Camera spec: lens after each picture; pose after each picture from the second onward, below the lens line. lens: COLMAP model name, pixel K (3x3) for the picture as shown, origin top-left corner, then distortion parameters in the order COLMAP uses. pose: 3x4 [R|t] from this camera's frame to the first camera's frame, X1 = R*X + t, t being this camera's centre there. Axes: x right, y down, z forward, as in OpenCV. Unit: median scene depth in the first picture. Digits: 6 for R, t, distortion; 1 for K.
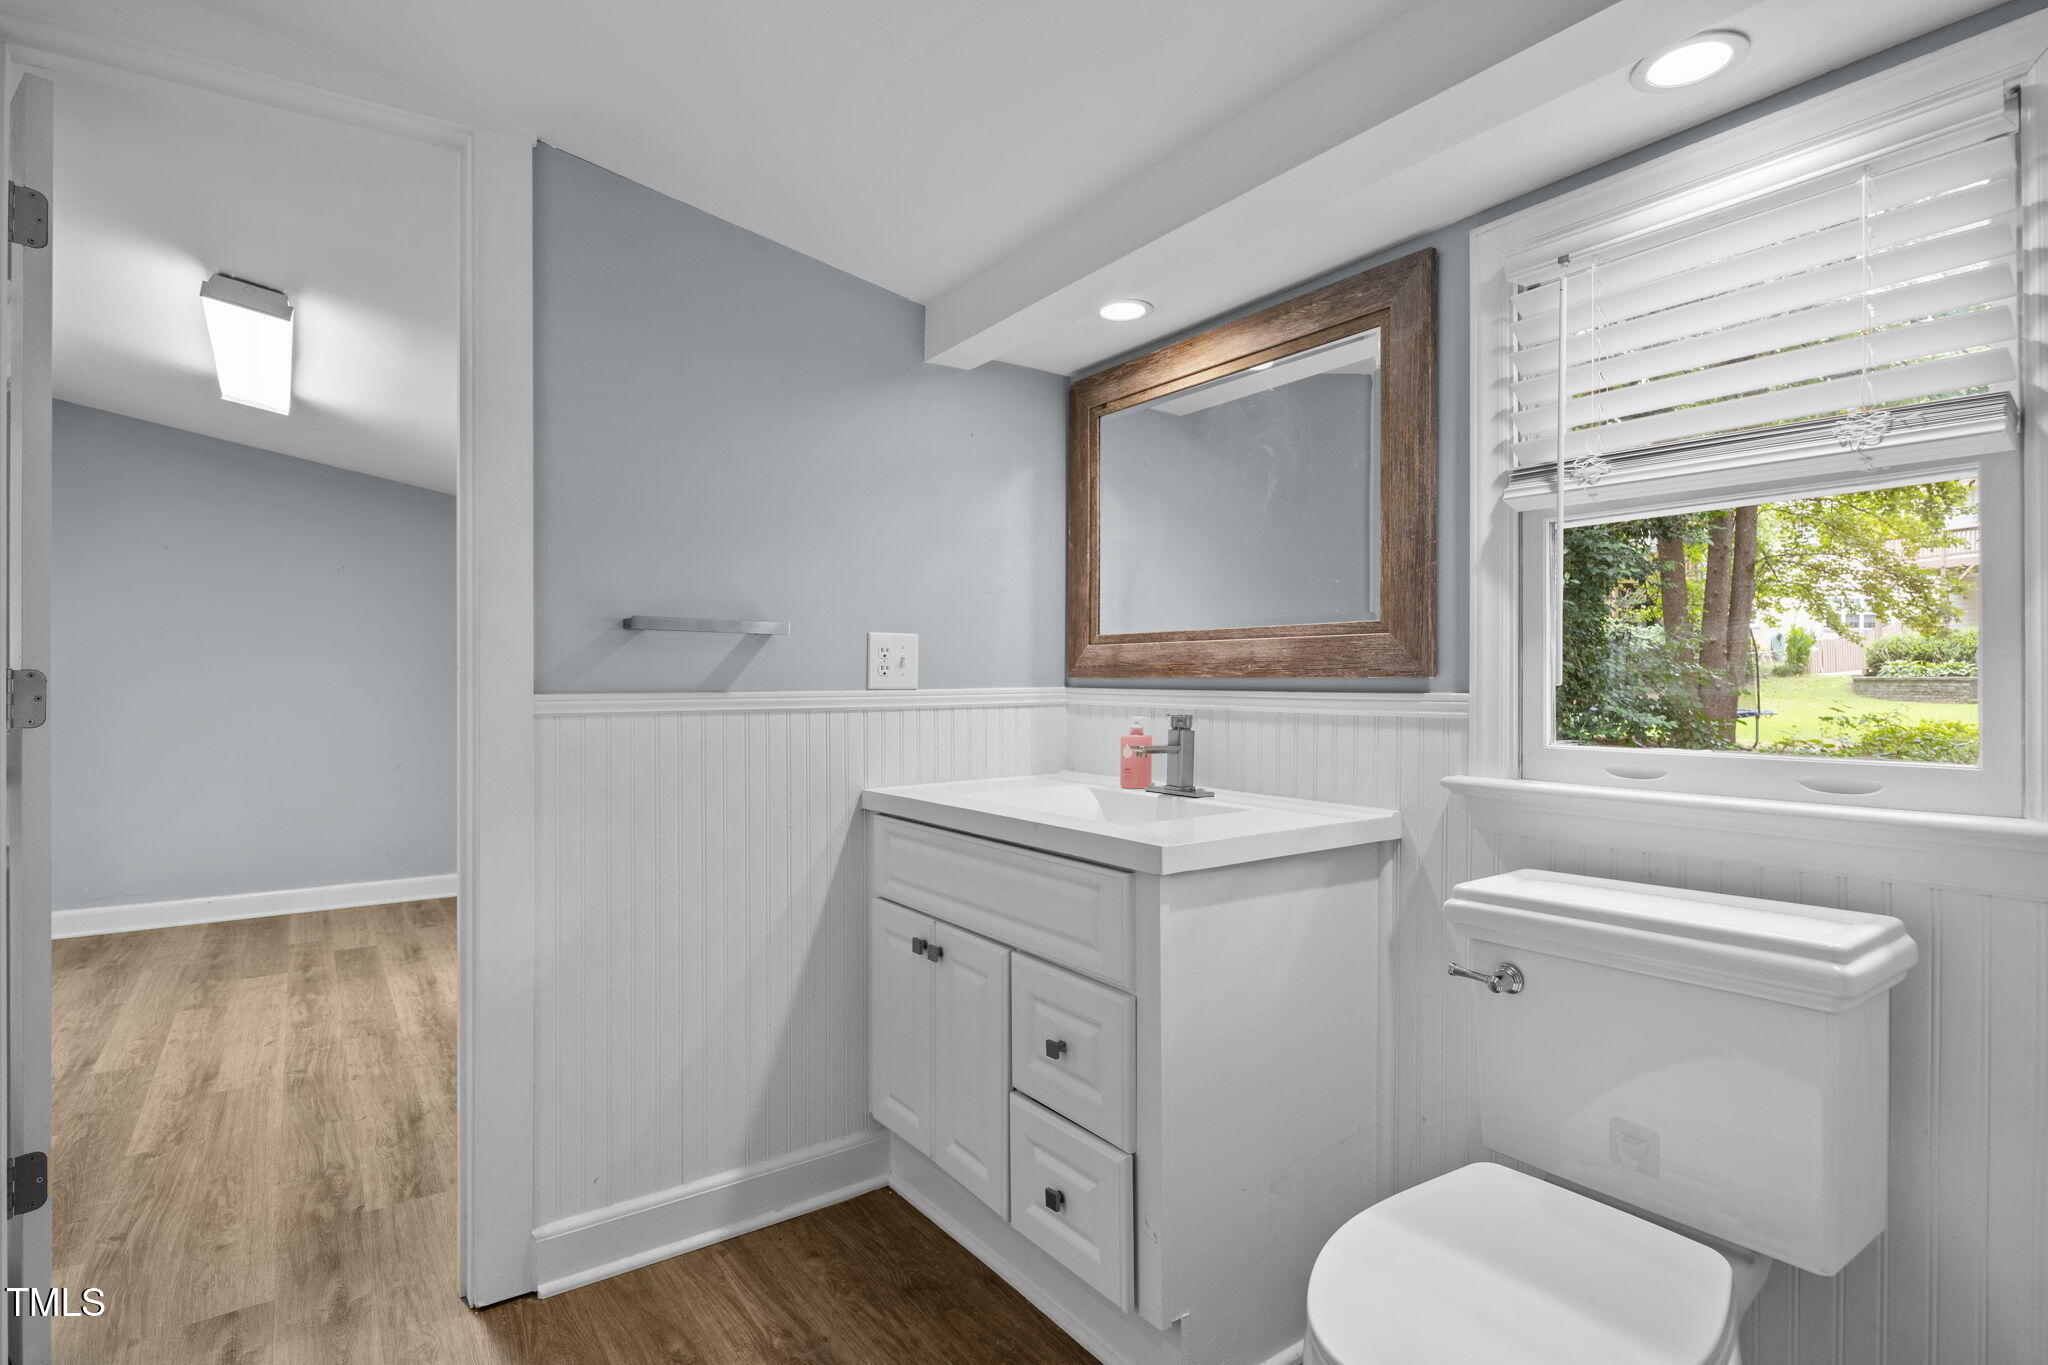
lens RADIAL K [[1014.8, 0, 1021.9], [0, 1014.8, 680.2], [0, 0, 1]] dist [-0.009674, -0.000299]
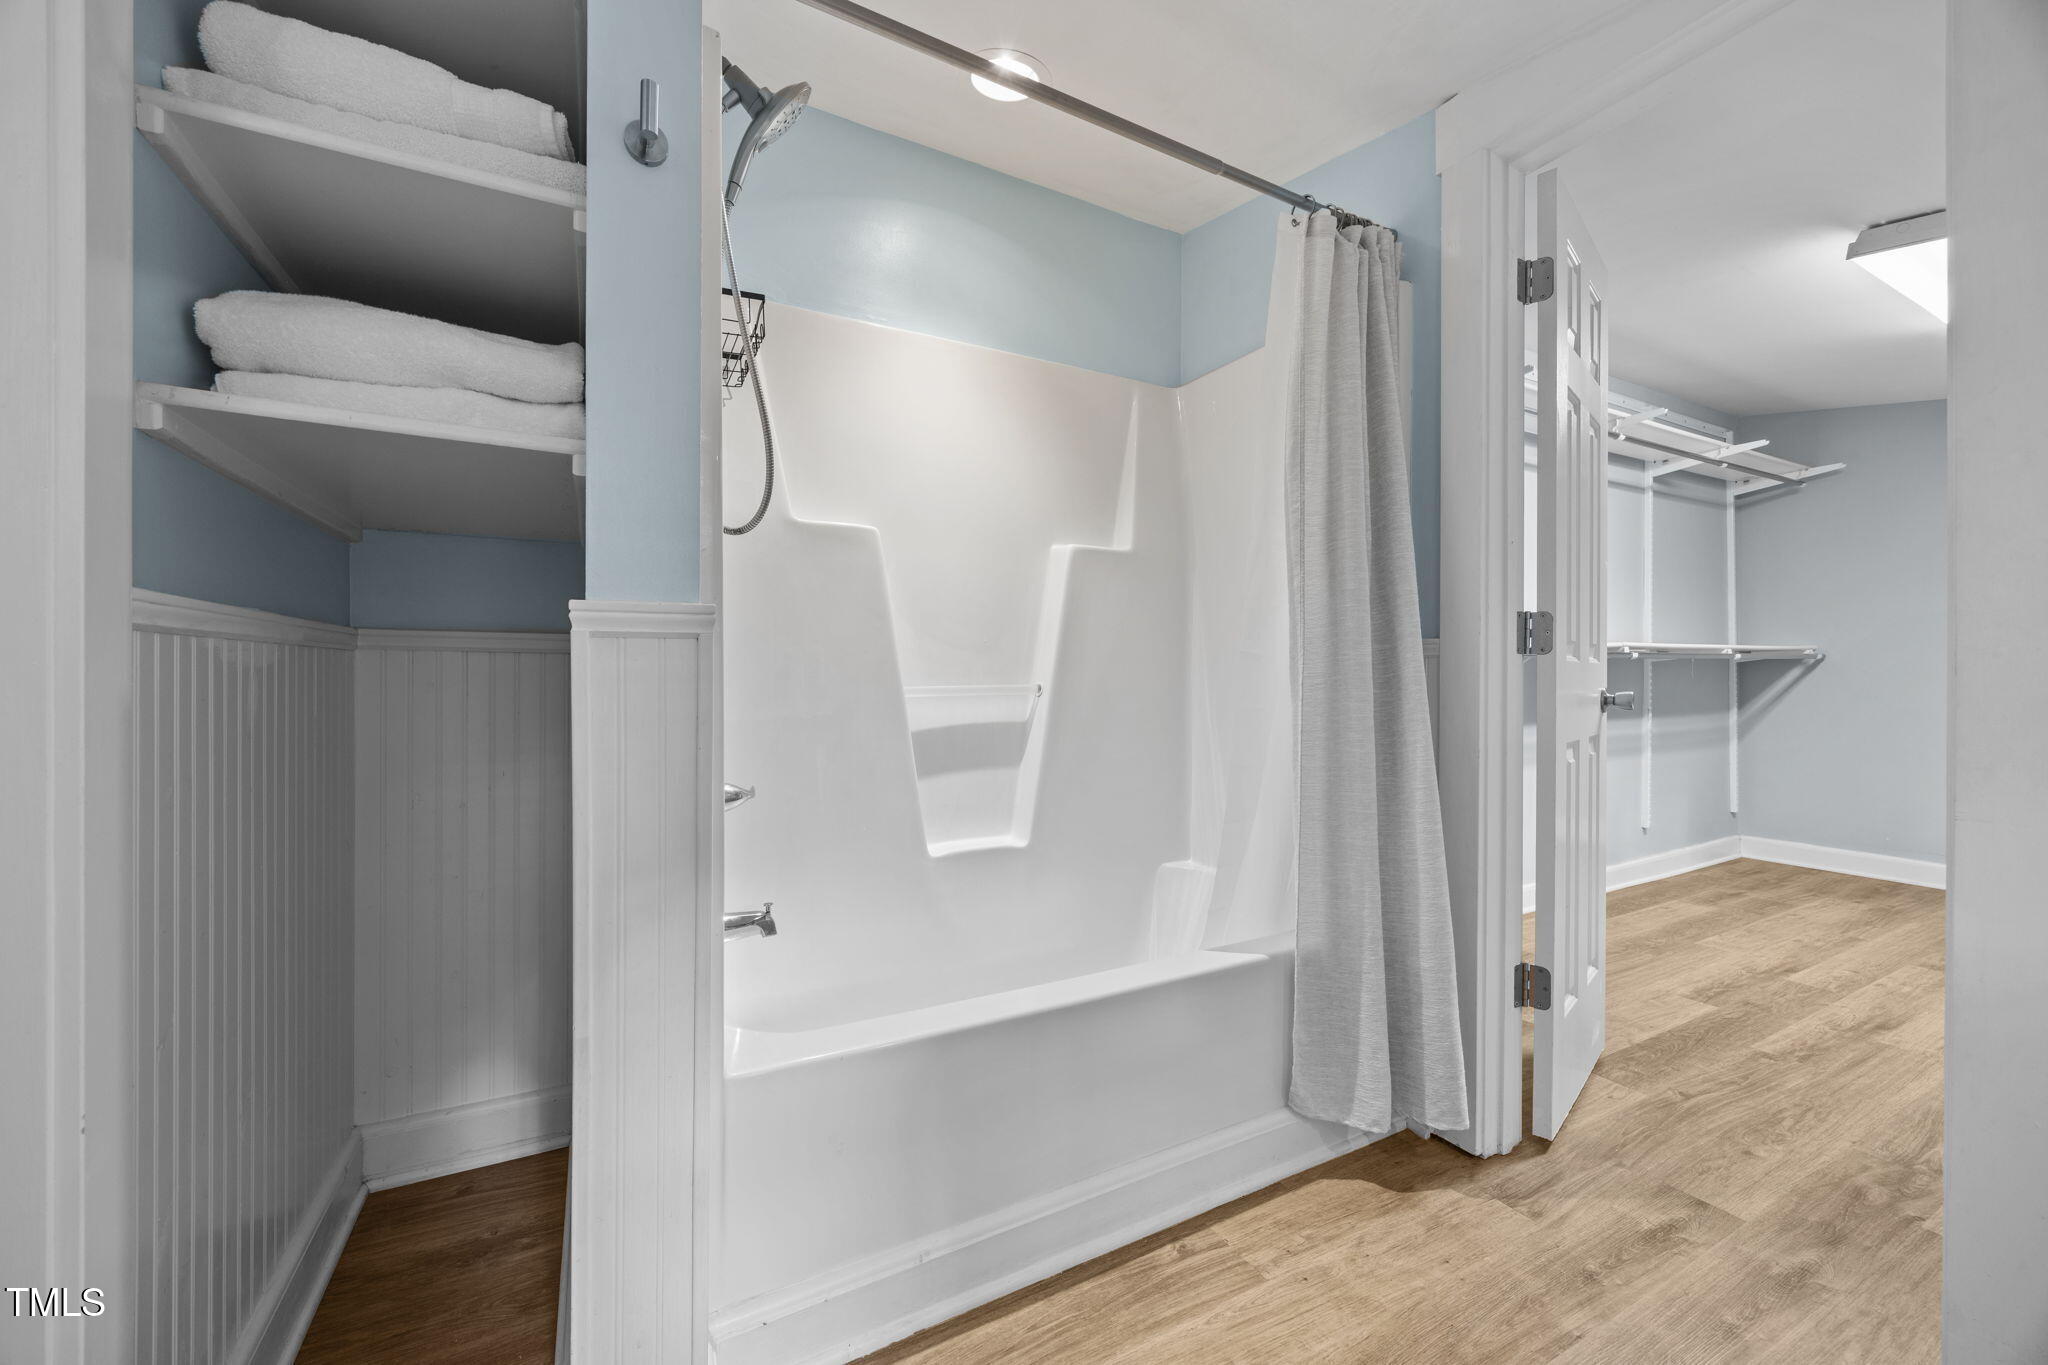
lens RADIAL K [[792.0, 0, 1023.2], [0, 792.0, 677.0], [0, 0, 1]] dist [0.001034, 0.000160]
pose [[-0.131183, 0.002592, -0.991355, 0.118443], [-0.001526, 0.999995, 0.002817, 0.052129], [0.991357, 0.001883, -0.131178, 0.306844]]
